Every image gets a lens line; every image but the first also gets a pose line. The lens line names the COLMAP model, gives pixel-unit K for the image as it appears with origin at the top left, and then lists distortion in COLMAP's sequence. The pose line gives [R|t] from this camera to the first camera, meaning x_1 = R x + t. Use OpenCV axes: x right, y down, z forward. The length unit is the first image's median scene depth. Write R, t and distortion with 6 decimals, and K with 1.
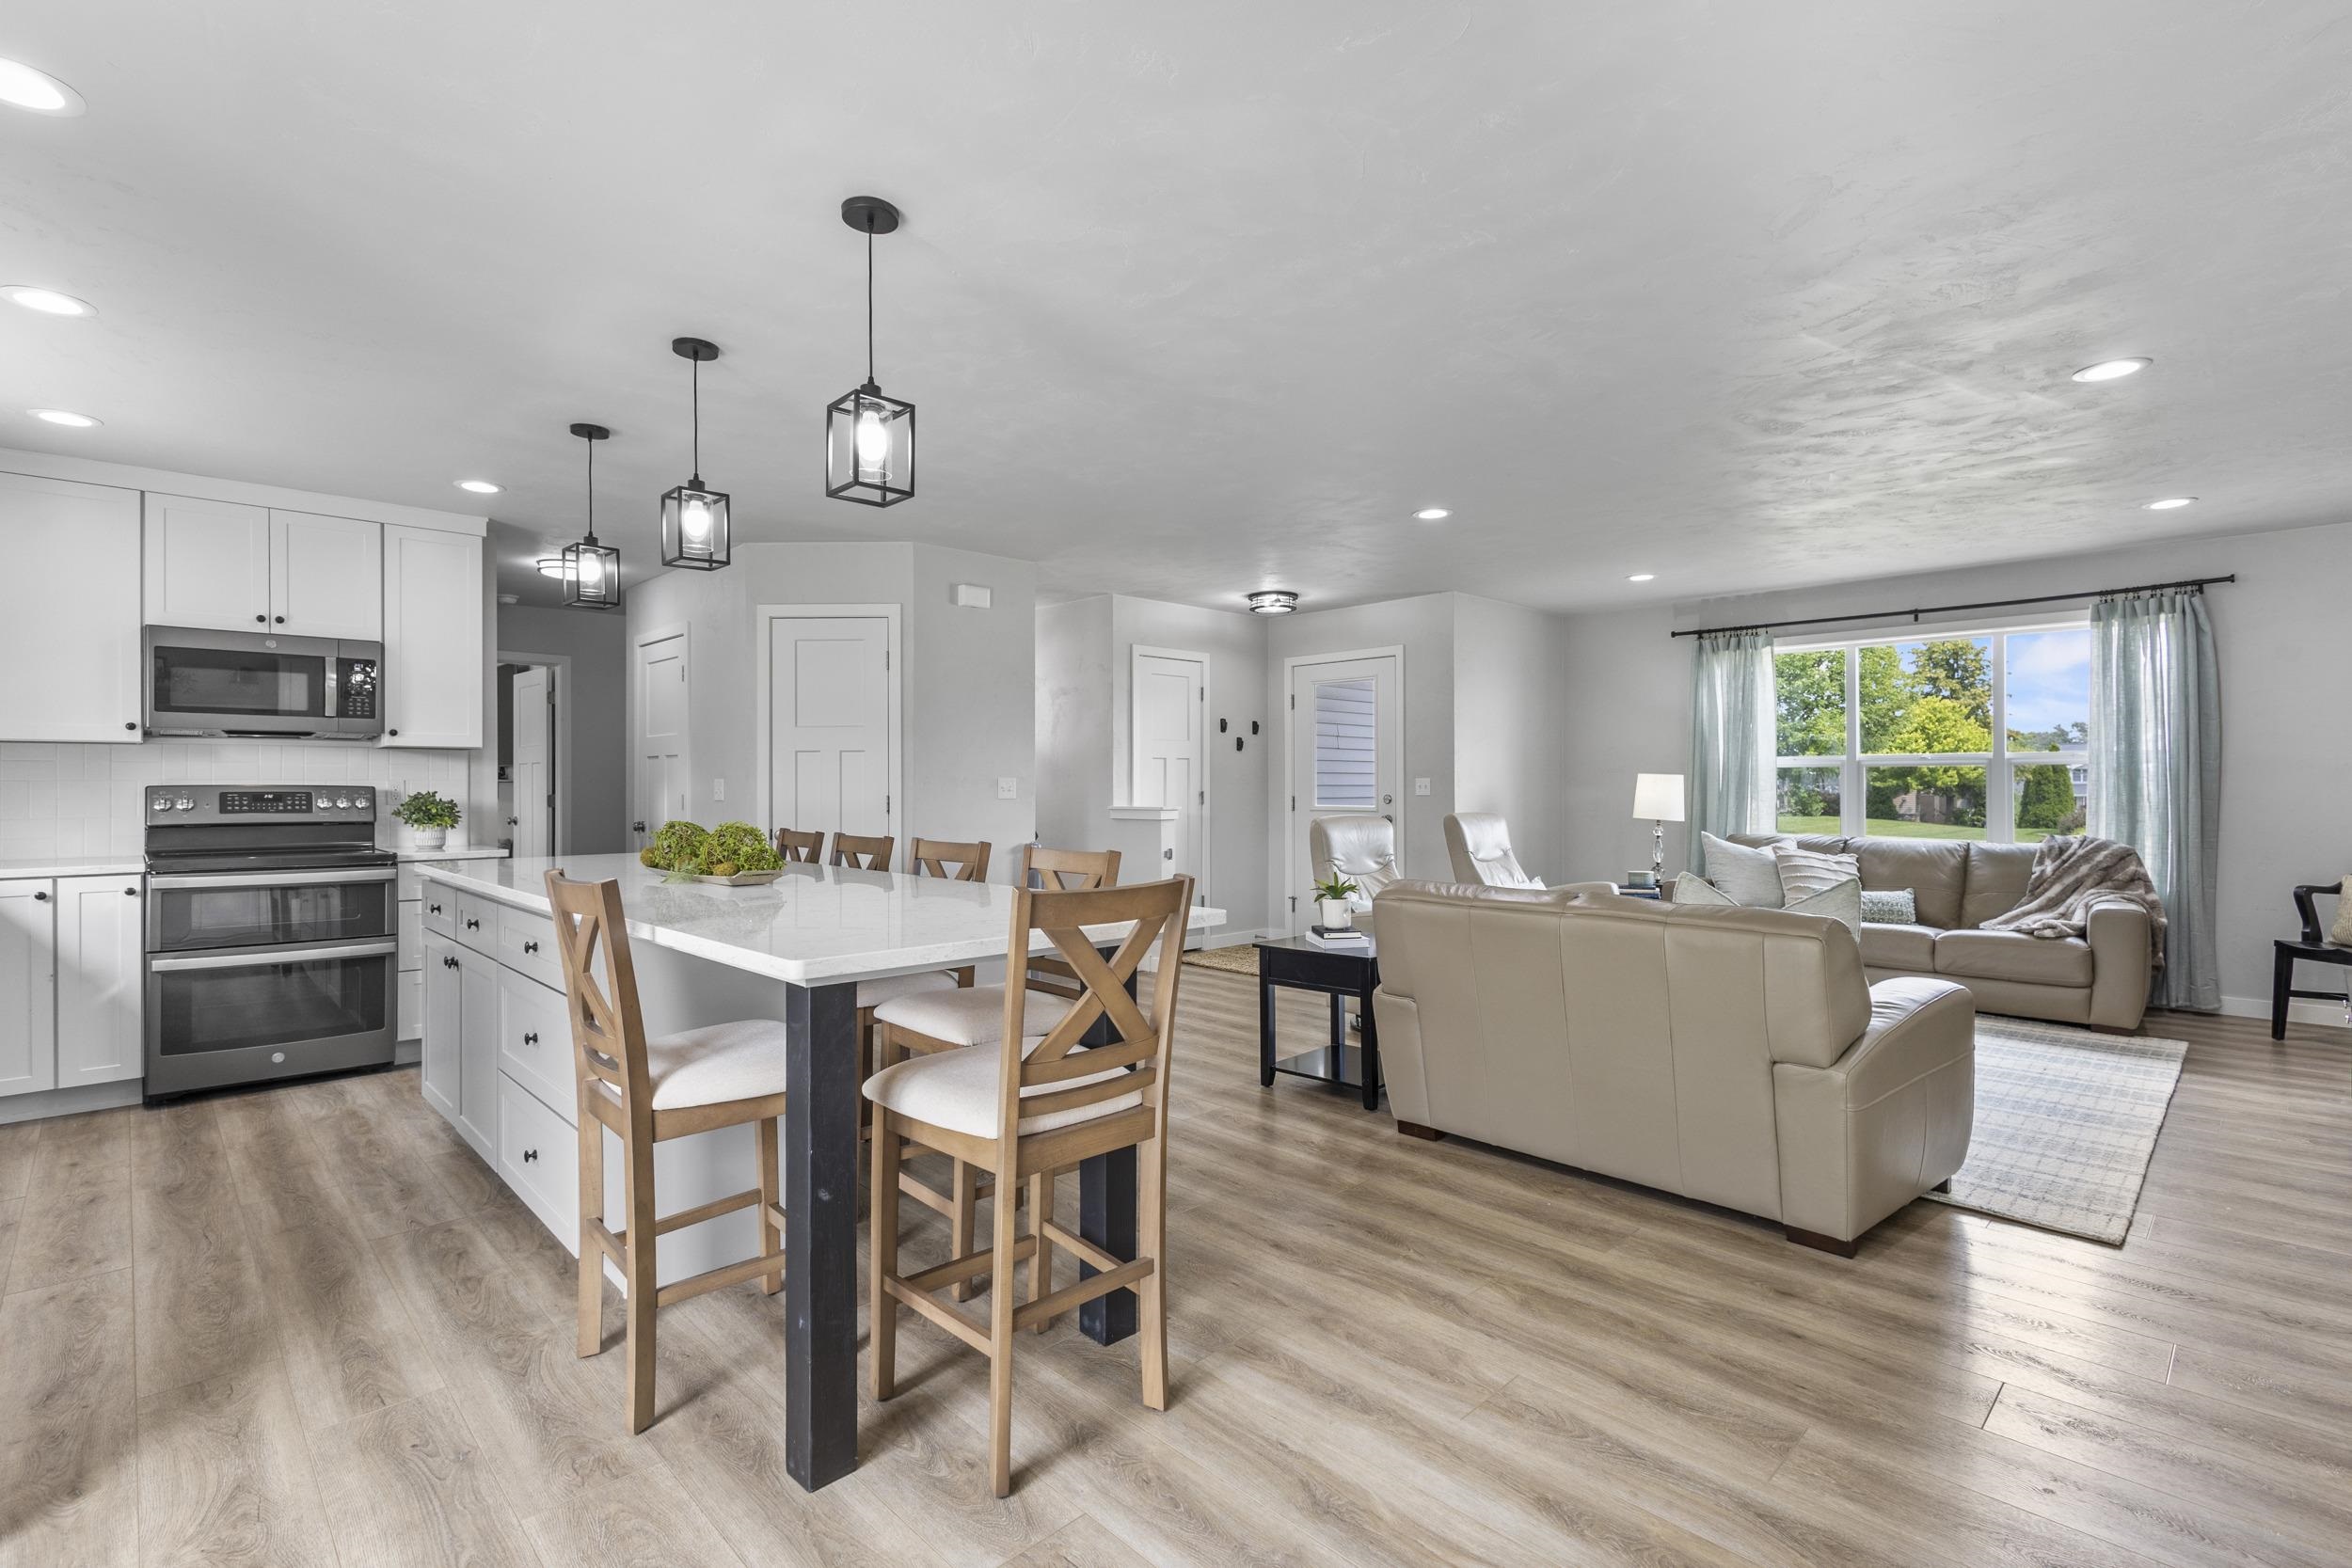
lens RADIAL K [[1077.0, 0, 1173.7], [0, 1077.0, 781.7], [0, 0, 1]] dist [0.008858, -0.005759]
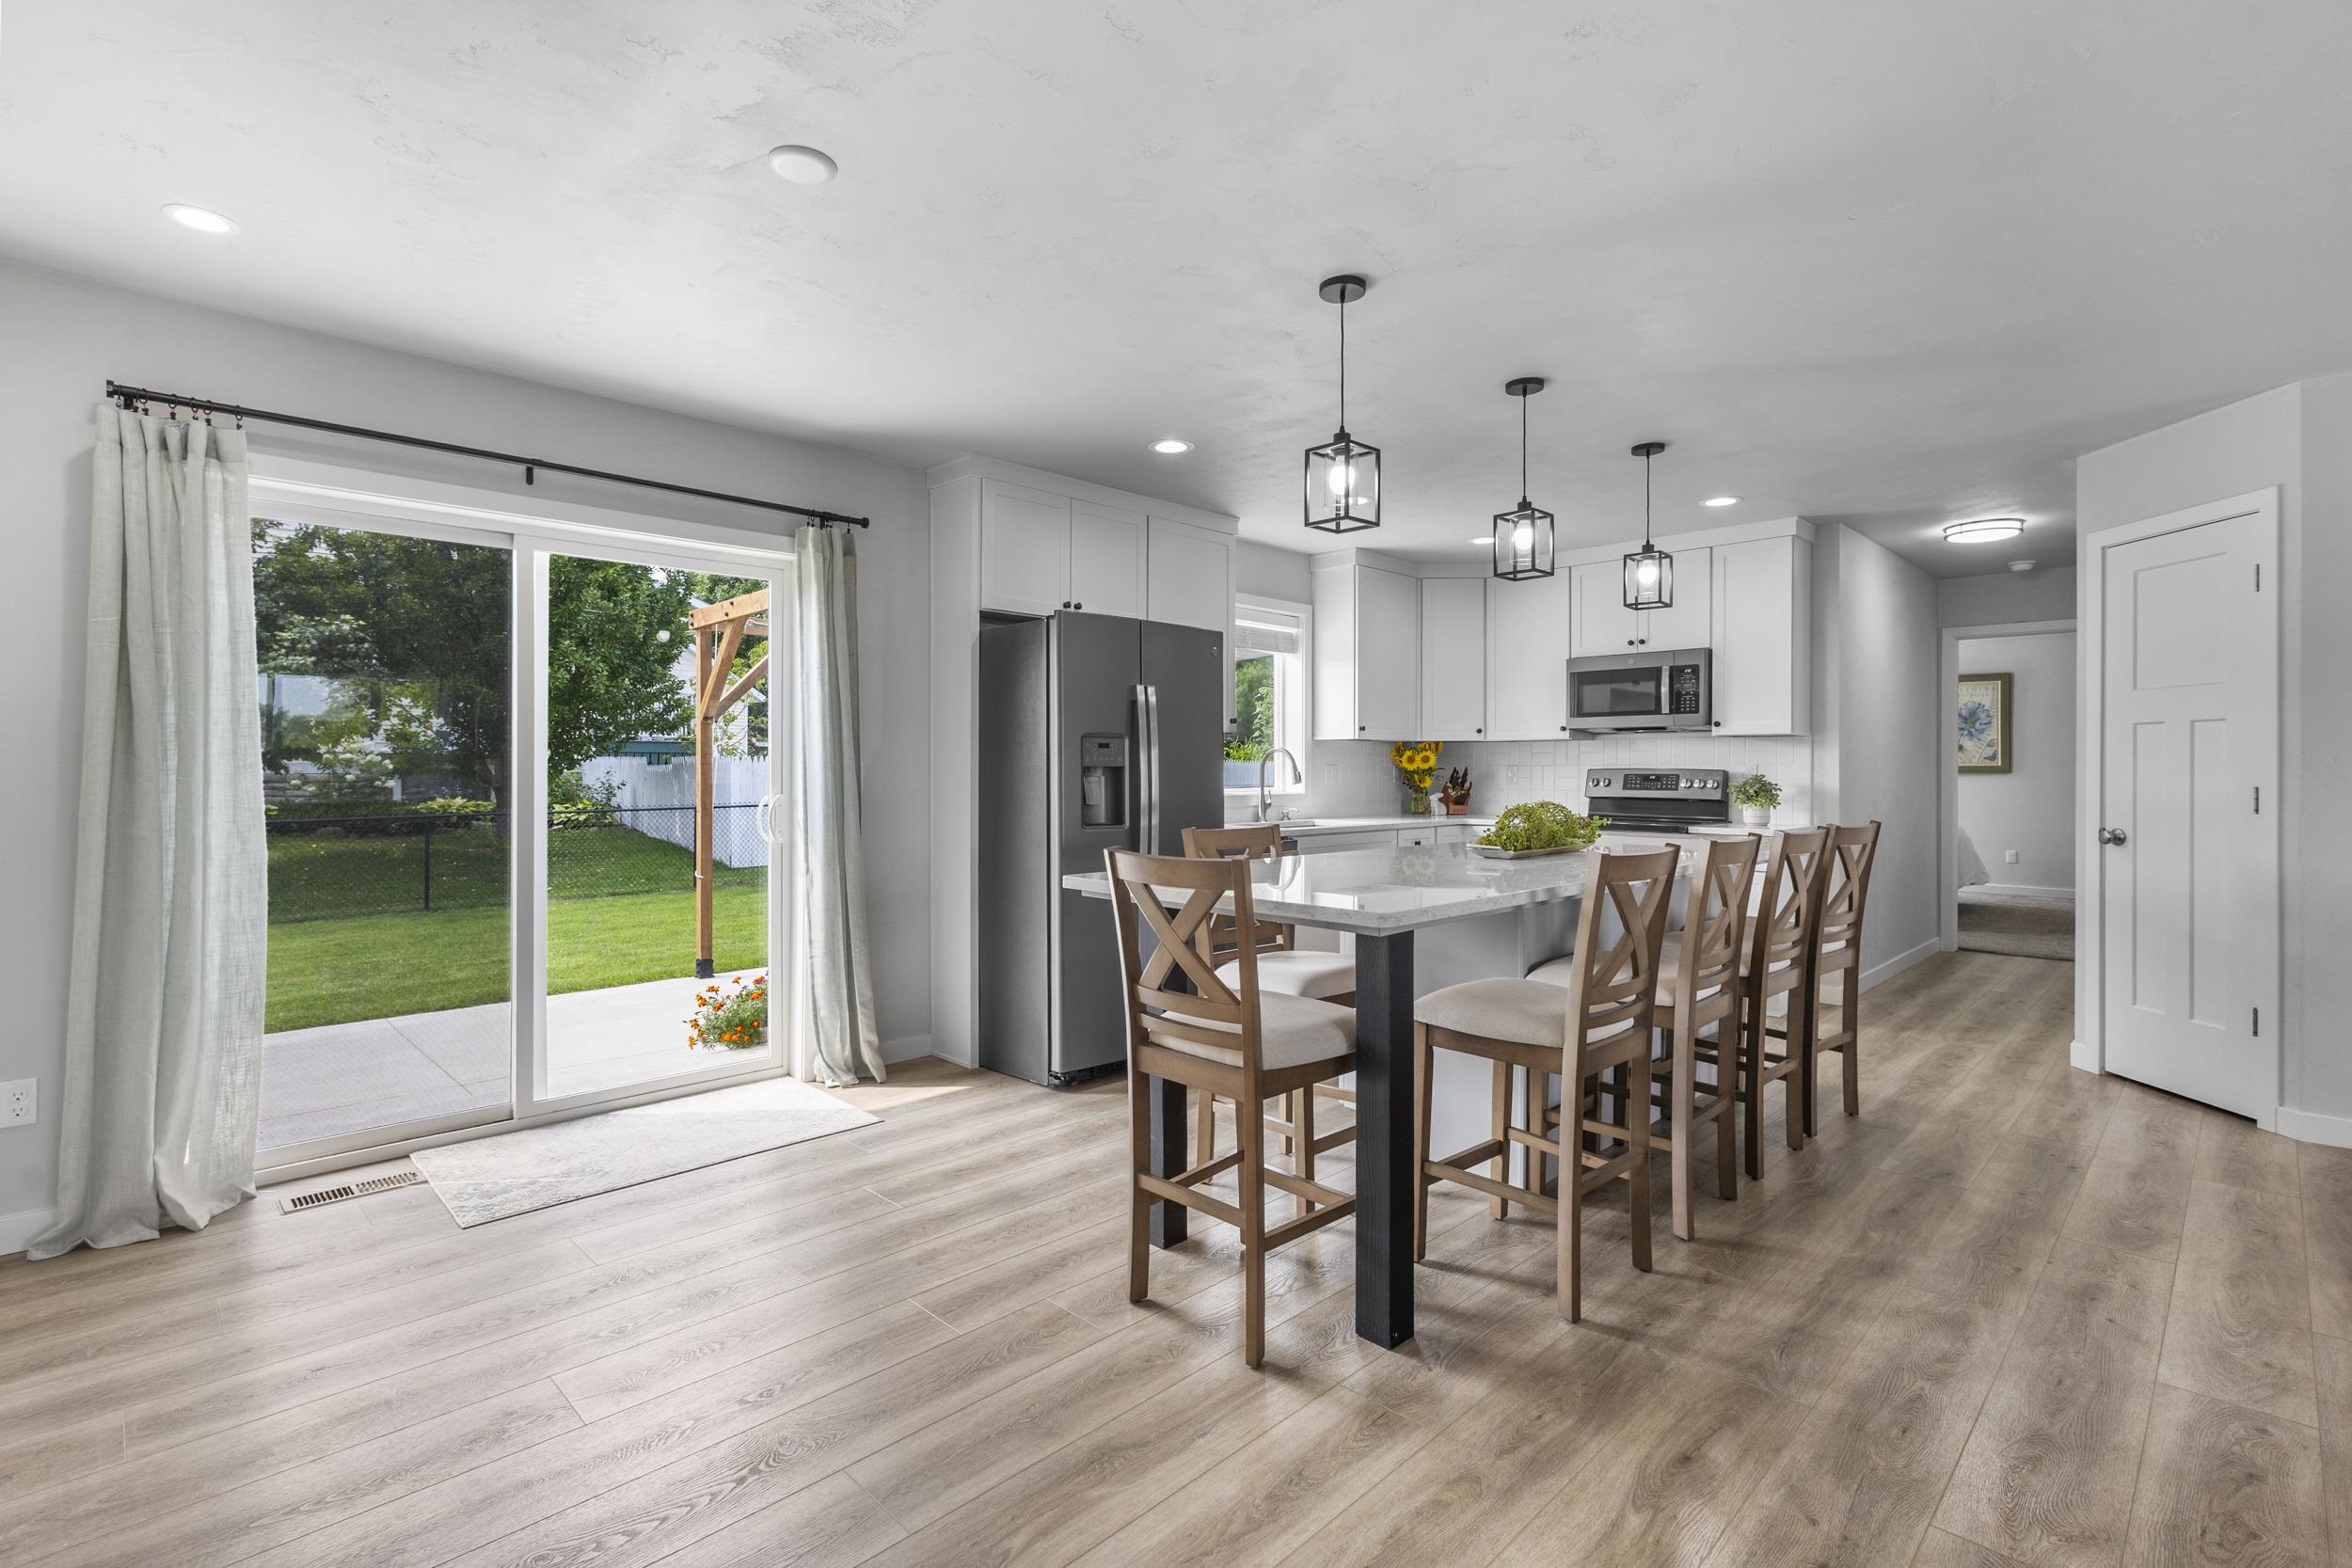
lens RADIAL K [[1087.8, 0, 1167.0], [0, 1087.8, 773.0], [0, 0, 1]] dist [-0.001246, -0.000523]
pose [[0.010909, 0.006493, -0.999919, 0.433407], [0.002012, 0.999977, 0.006515, -0.001276], [0.999938, -0.002083, 0.010896, 0.378246]]
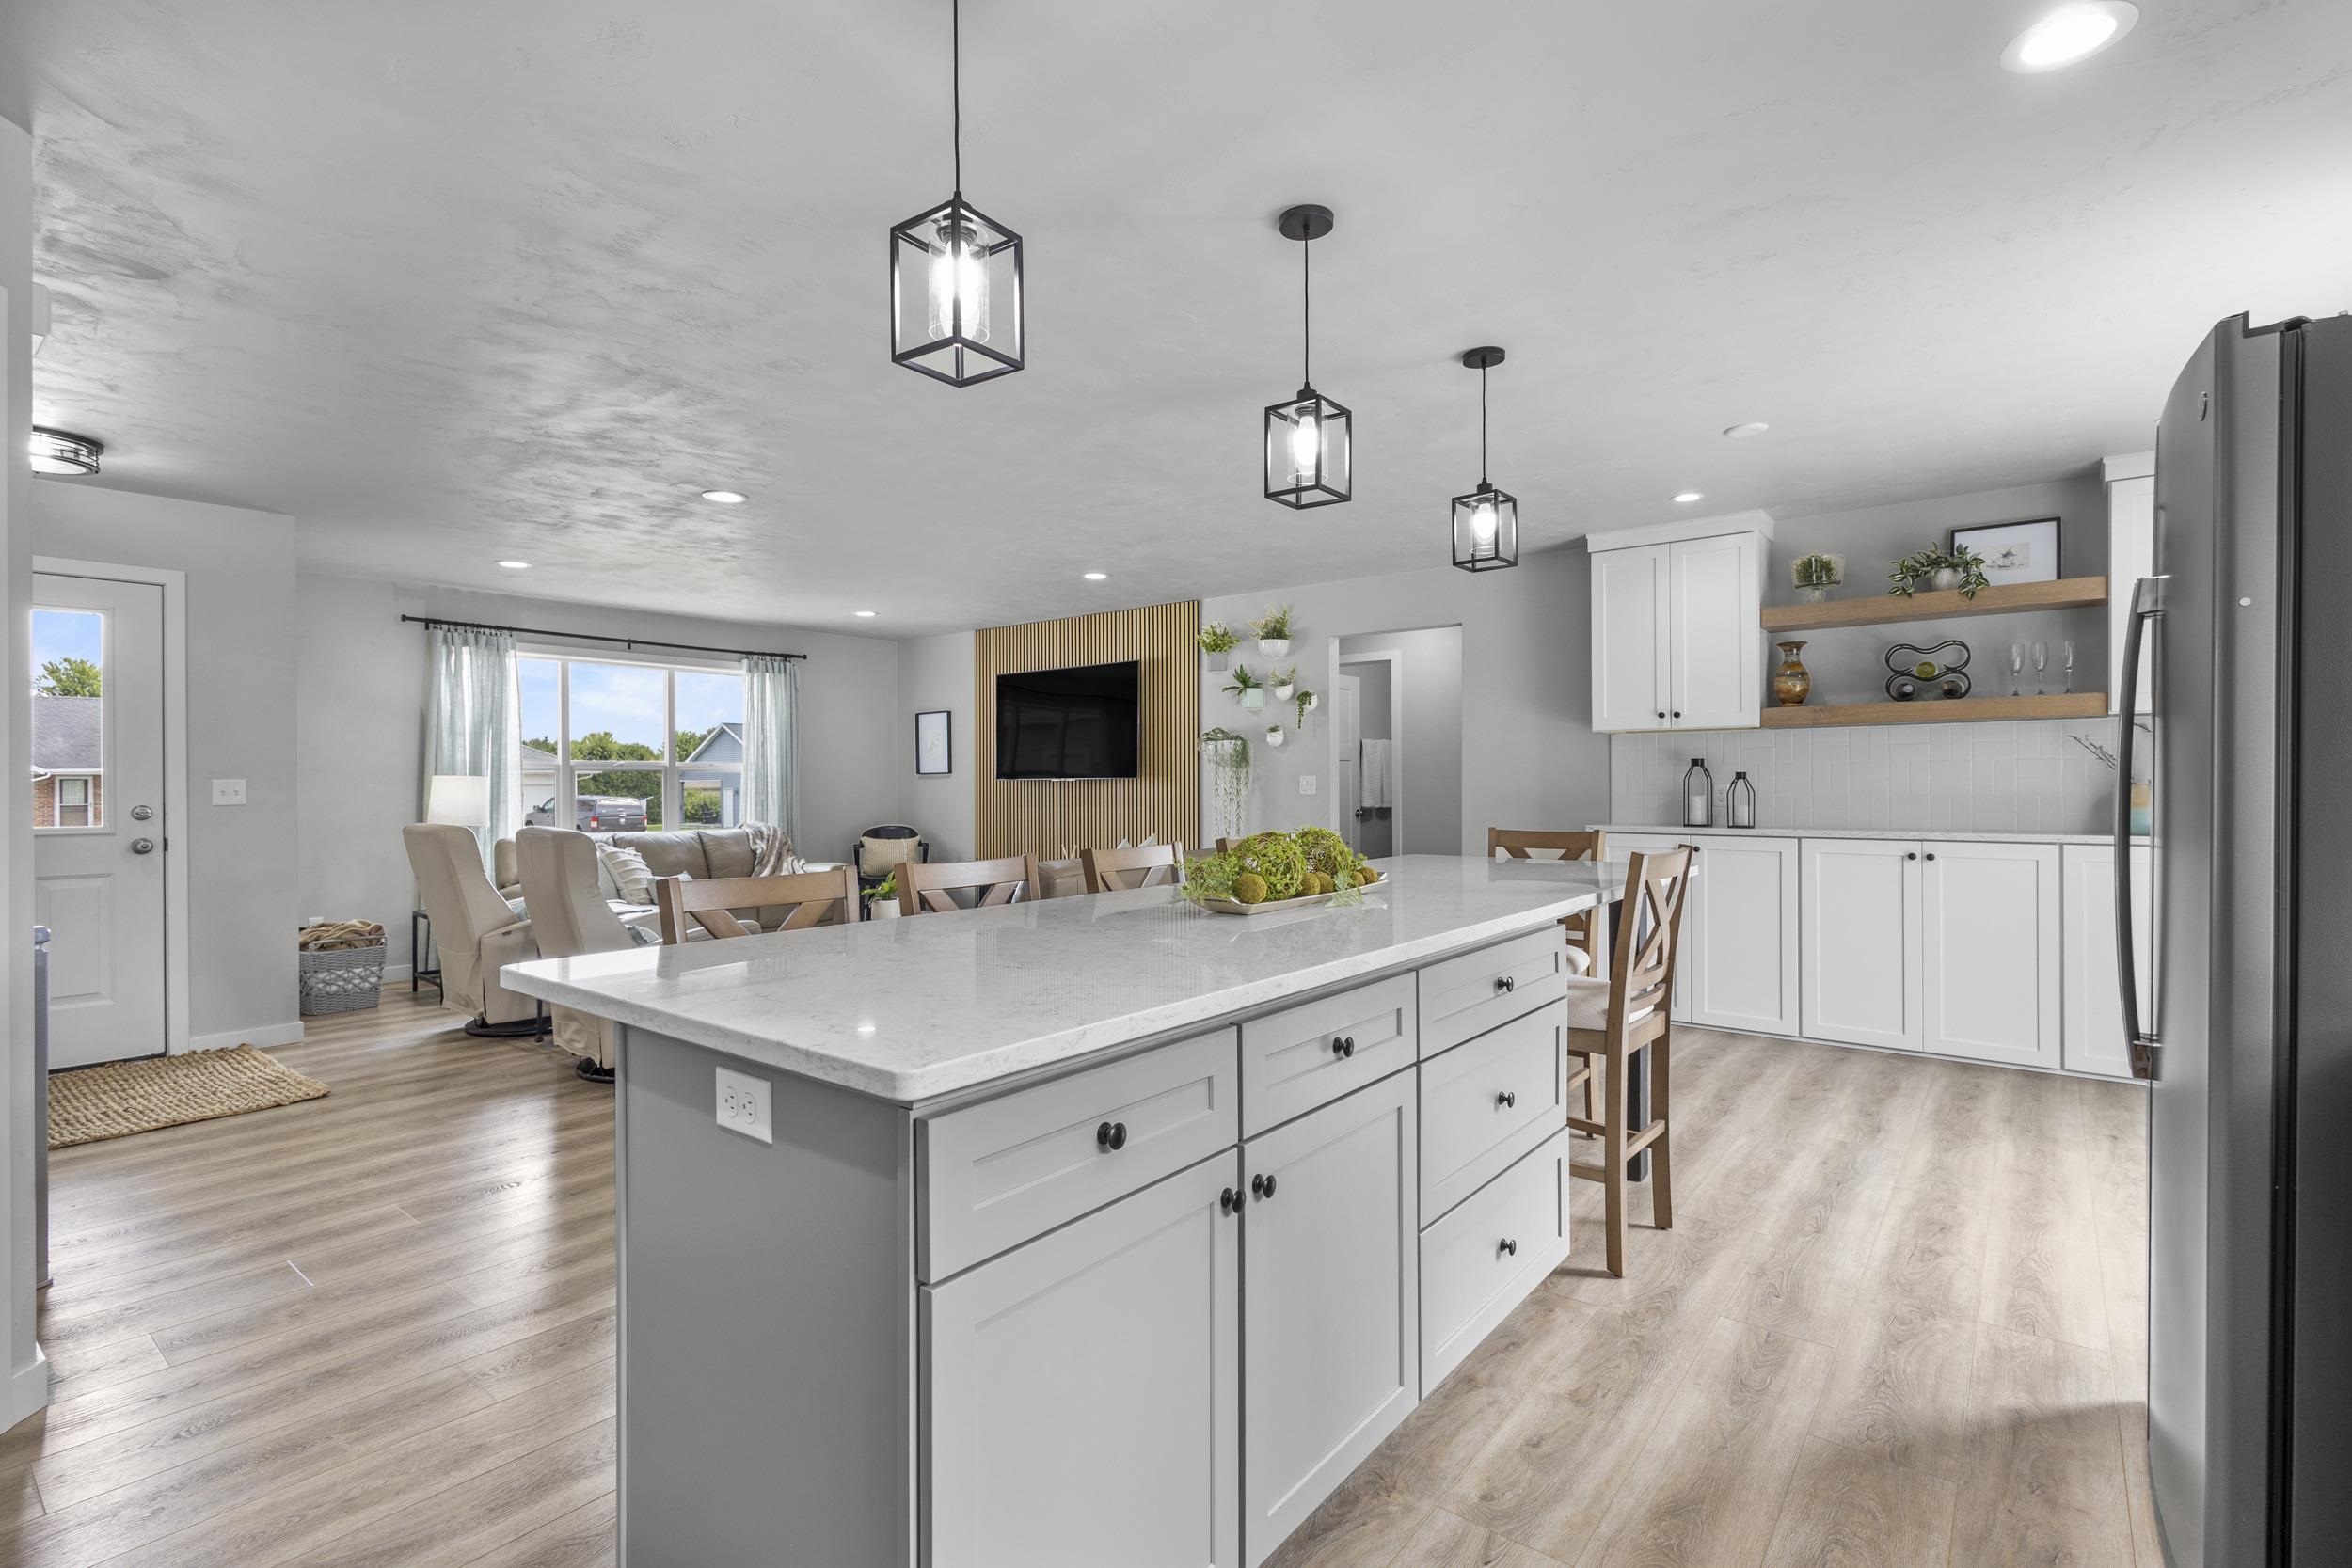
lens RADIAL K [[1085.8, 0, 1176.0], [0, 1085.8, 784.0], [0, 0, 1]] dist [0.006764, 0.000327]
pose [[-0.130276, 0.001547, 0.991477, -0.747851], [0.004539, 0.999989, -0.000964, 0.003992], [-0.991467, 0.004375, -0.130282, 0.741214]]
